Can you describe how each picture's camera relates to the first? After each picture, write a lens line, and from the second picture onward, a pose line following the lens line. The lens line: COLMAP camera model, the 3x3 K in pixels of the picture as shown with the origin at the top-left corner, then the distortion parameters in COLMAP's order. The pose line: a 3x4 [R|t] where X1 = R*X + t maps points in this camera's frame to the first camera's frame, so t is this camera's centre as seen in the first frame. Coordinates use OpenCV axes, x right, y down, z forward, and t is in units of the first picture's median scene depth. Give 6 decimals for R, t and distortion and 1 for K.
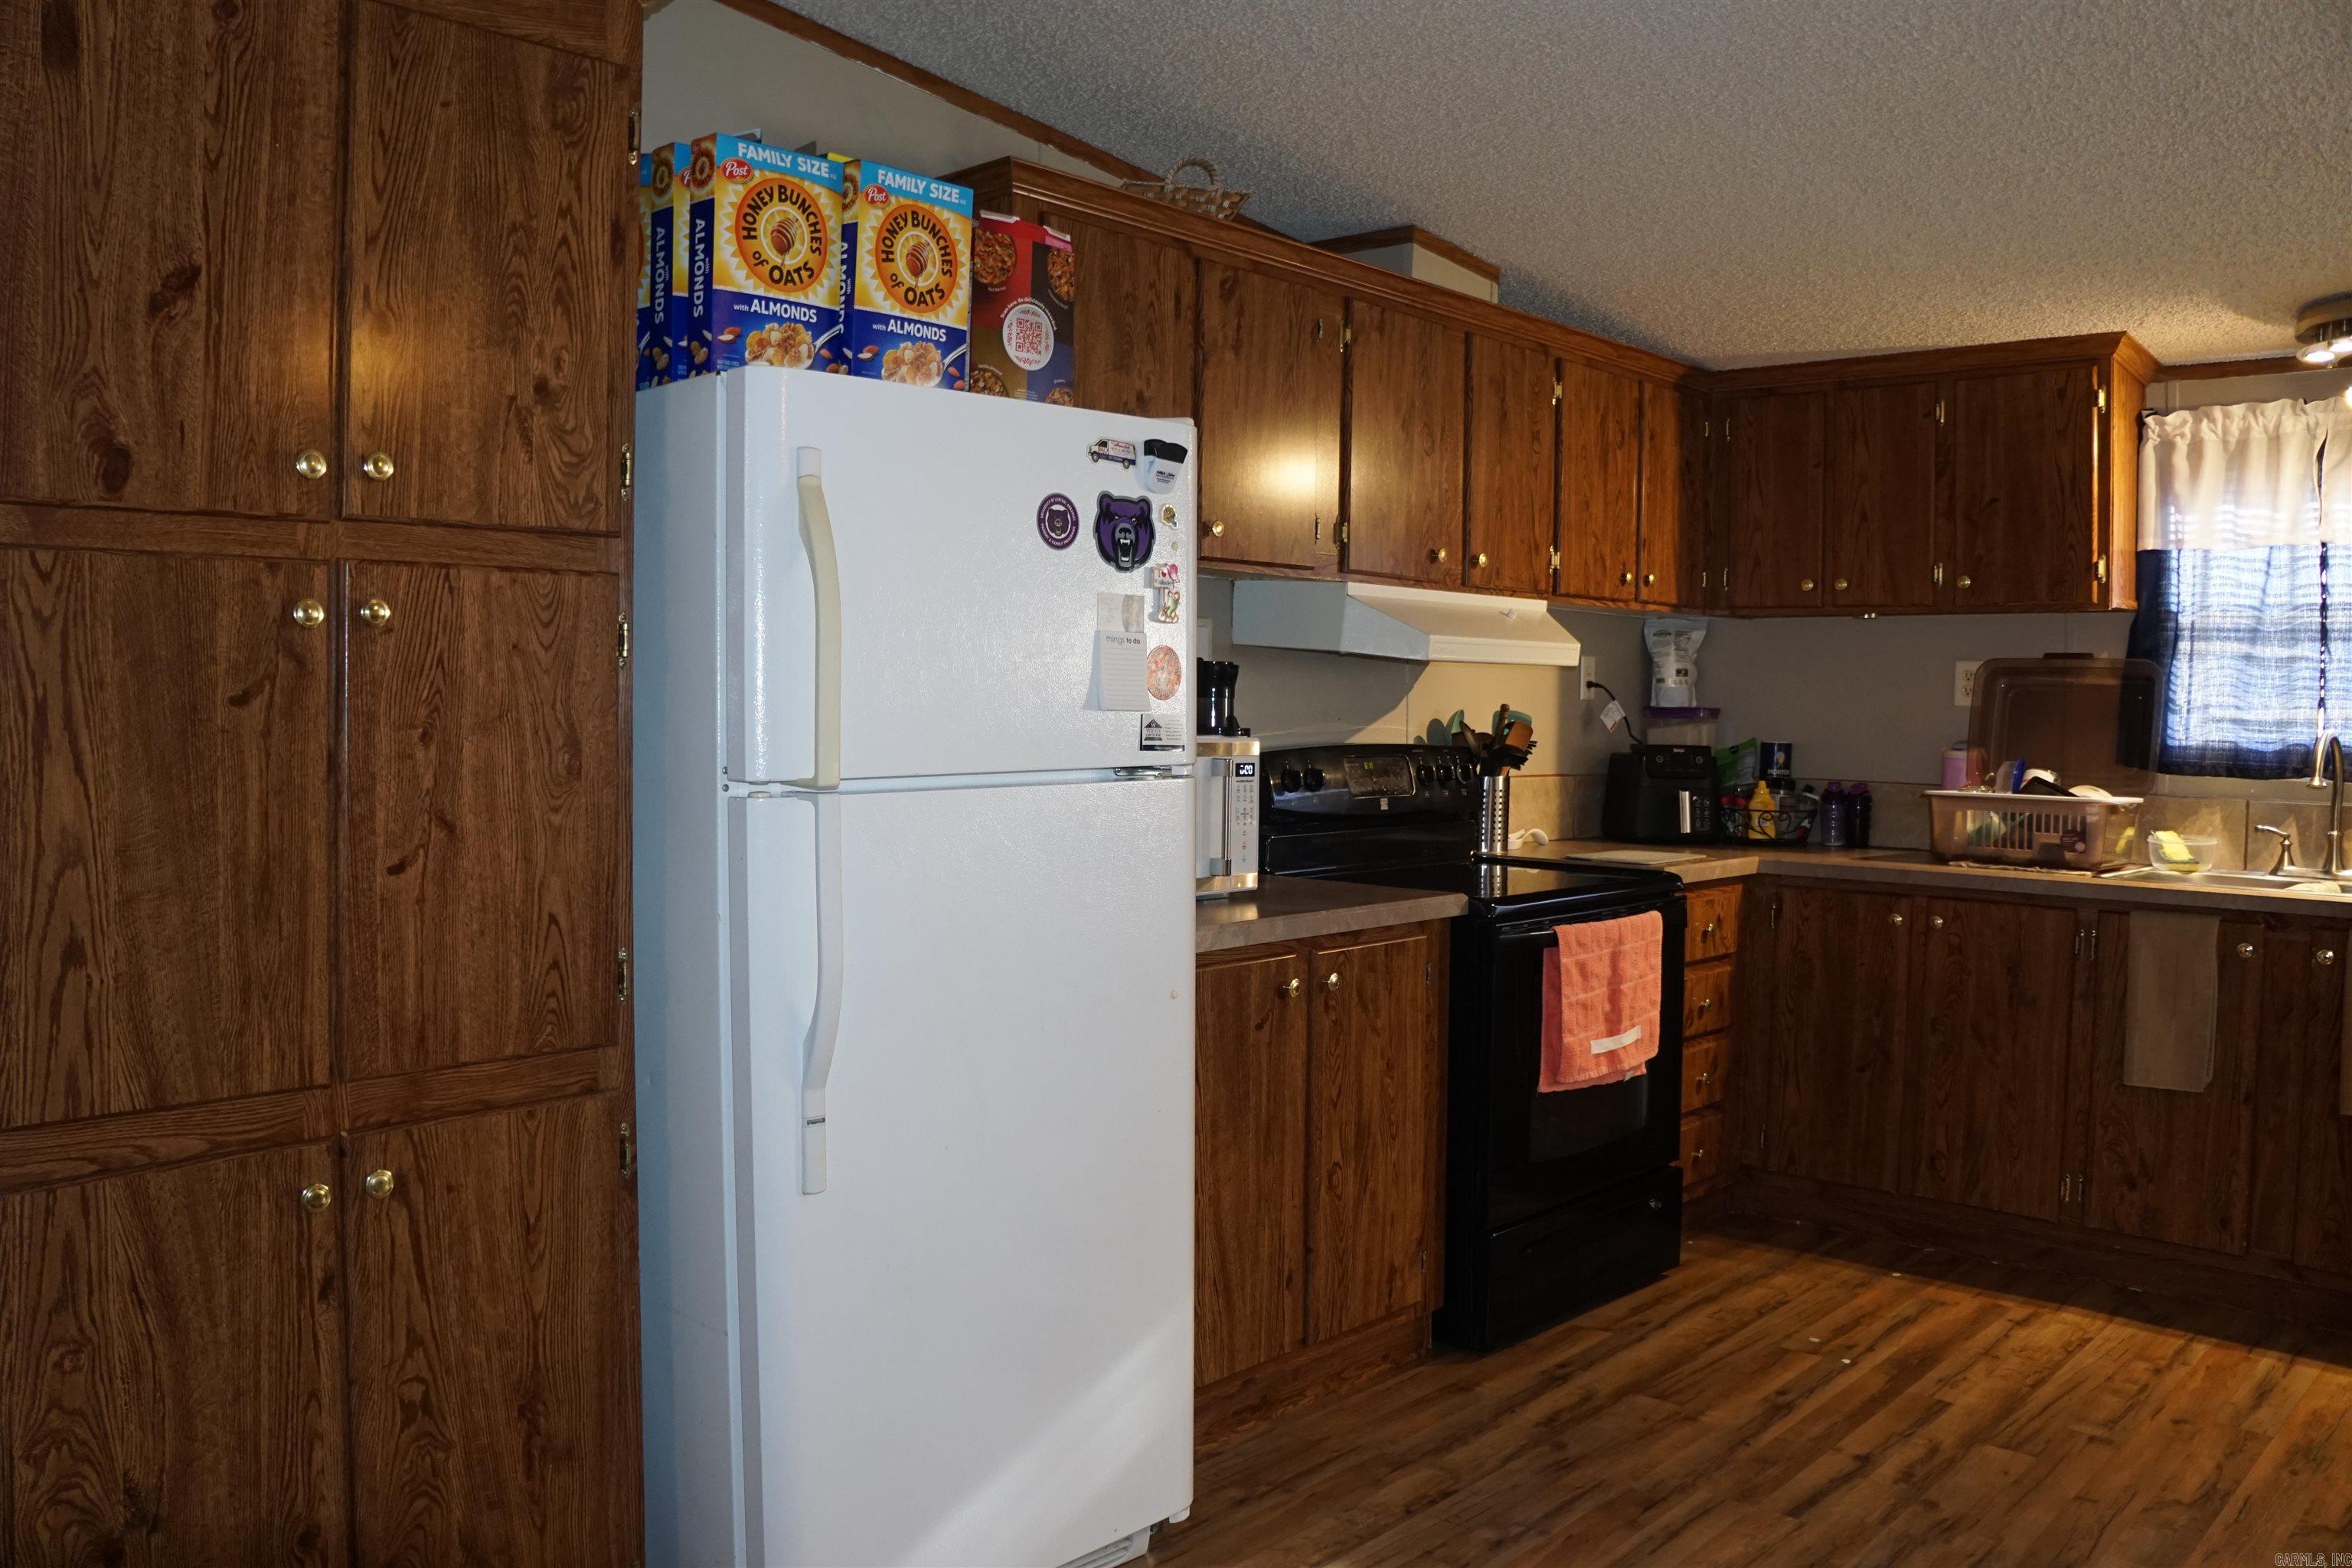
lens RADIAL K [[1857.3, 0, 1176.0], [0, 1857.3, 784.0], [0, 0, 1]] dist [-0.237302, 0.160005]
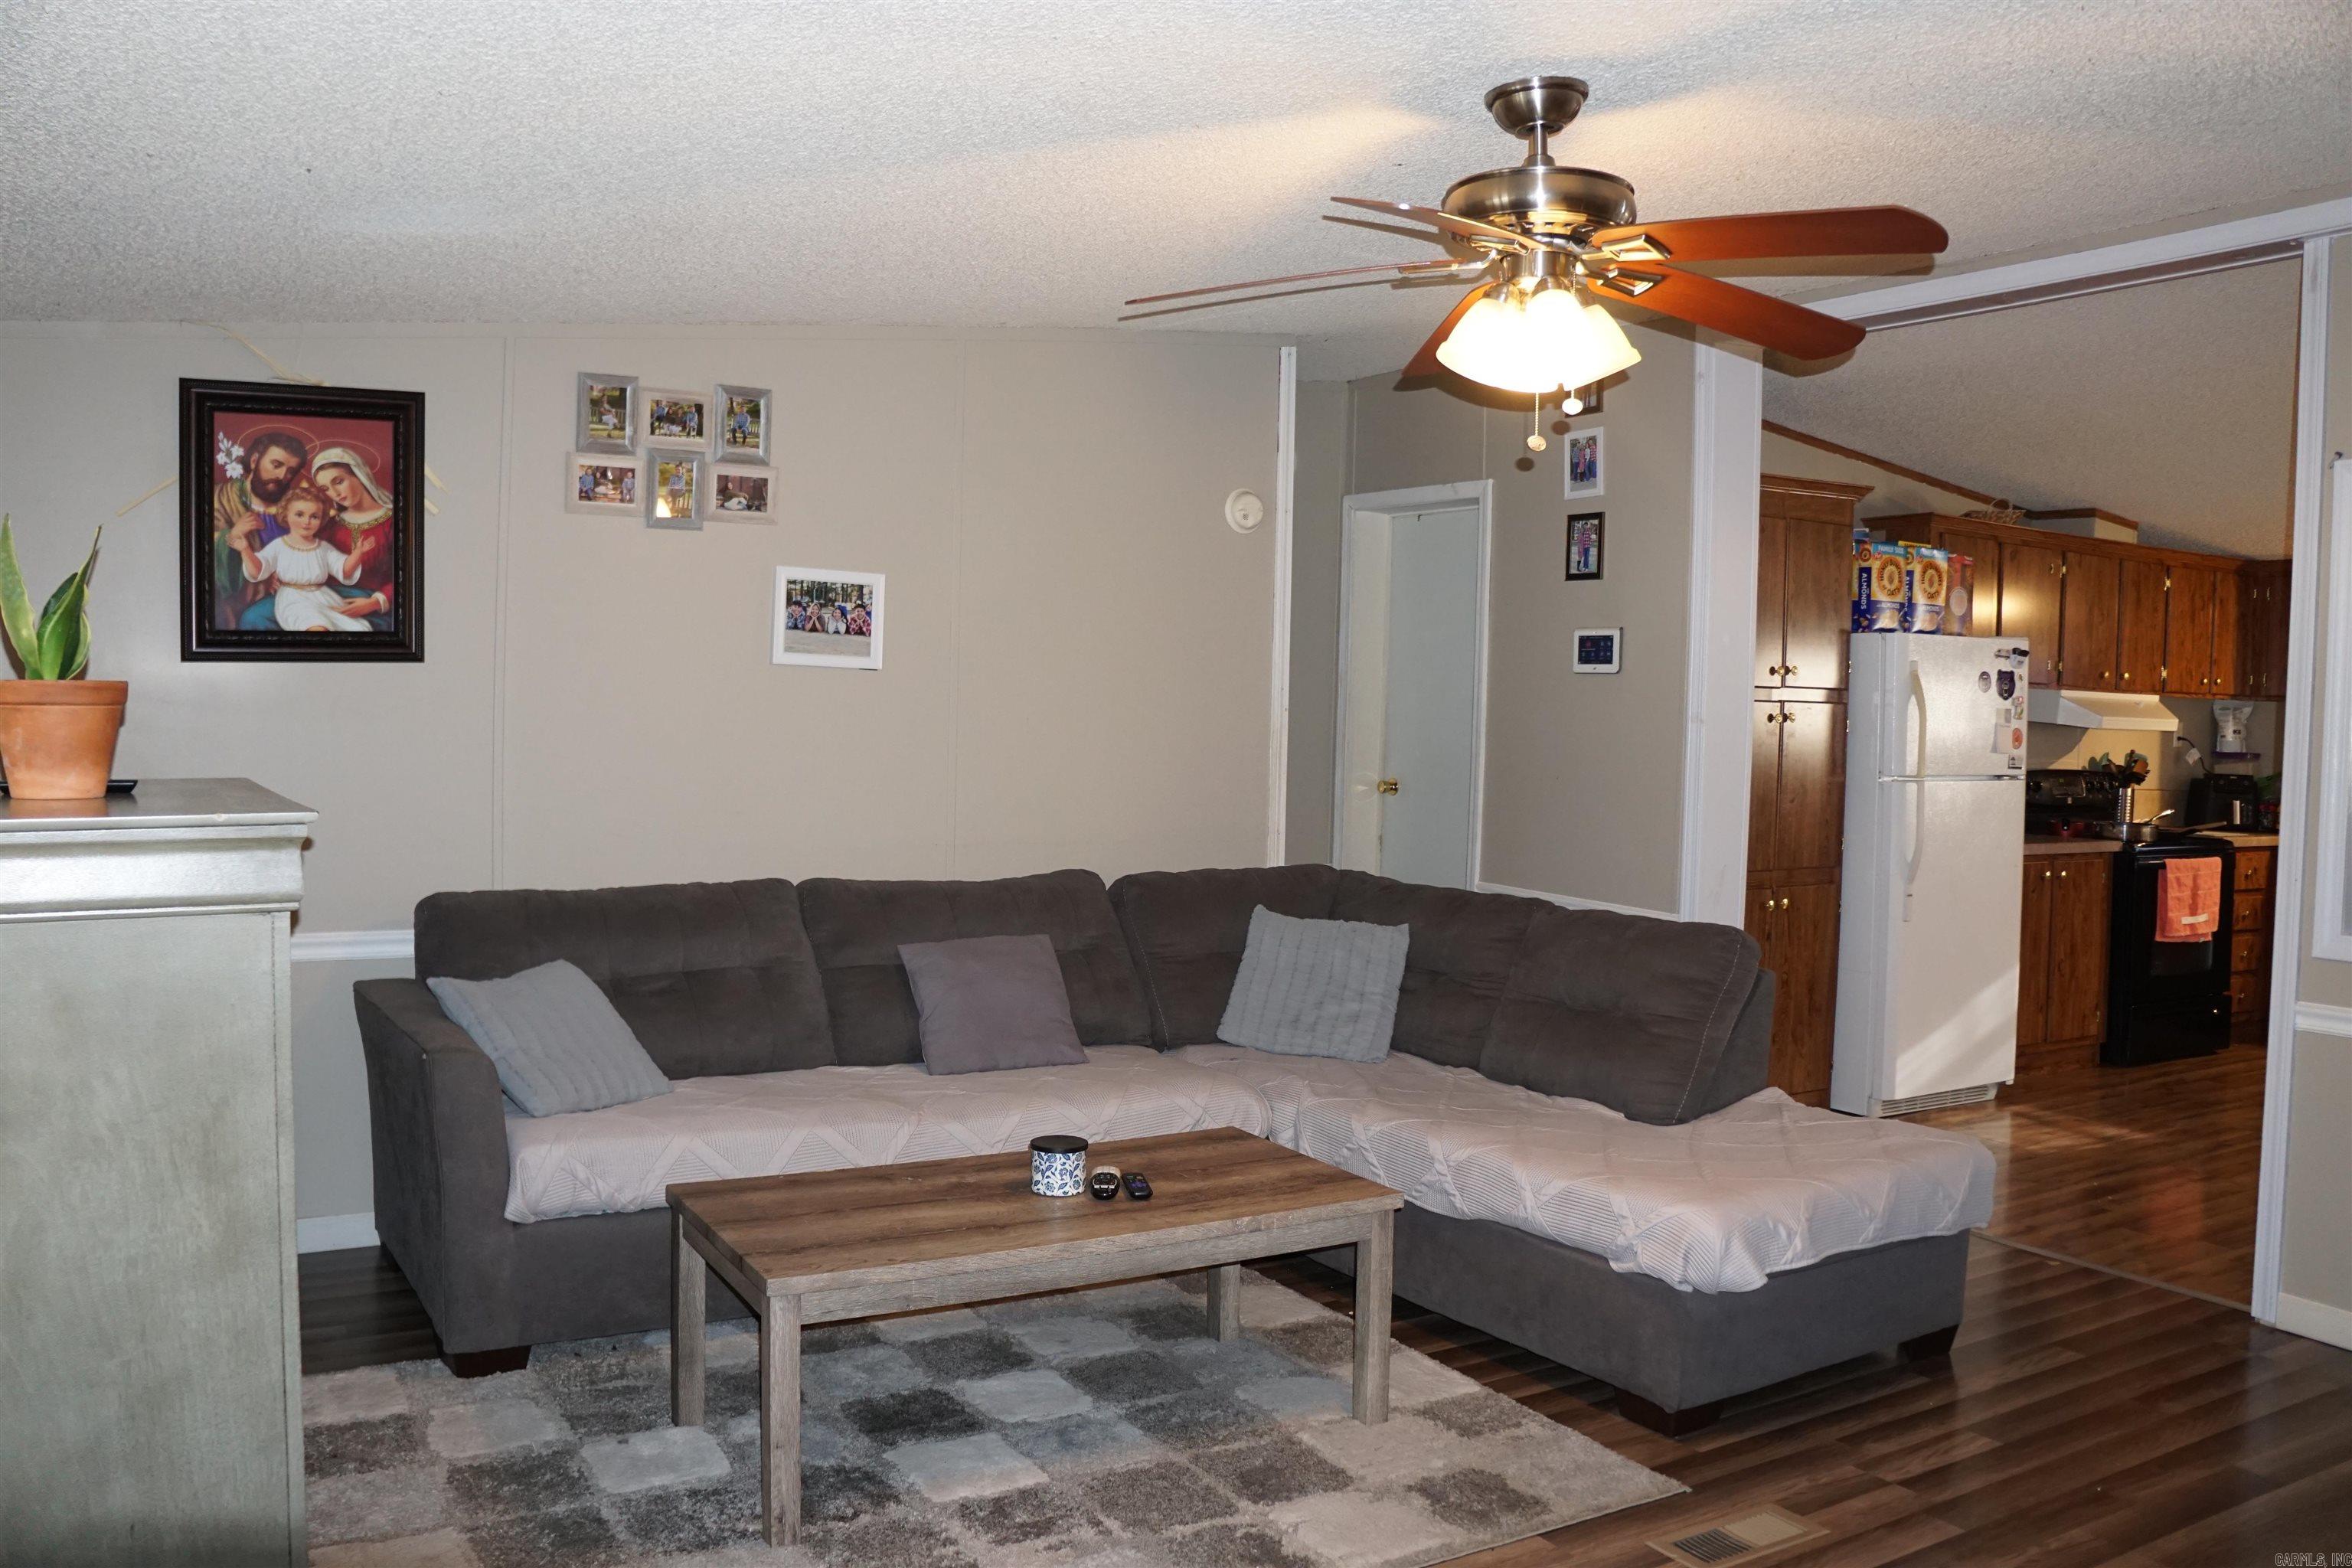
lens RADIAL K [[1820.1, 0, 1176.0], [0, 1820.1, 784.0], [0, 0, 1]] dist [-0.203635, 0.145798]
pose [[0.958155, 0.020669, -0.285502, -0.332859], [-0.024425, 0.999656, -0.009599, 0.042525], [0.285205, 0.016171, 0.958330, -1.279564]]
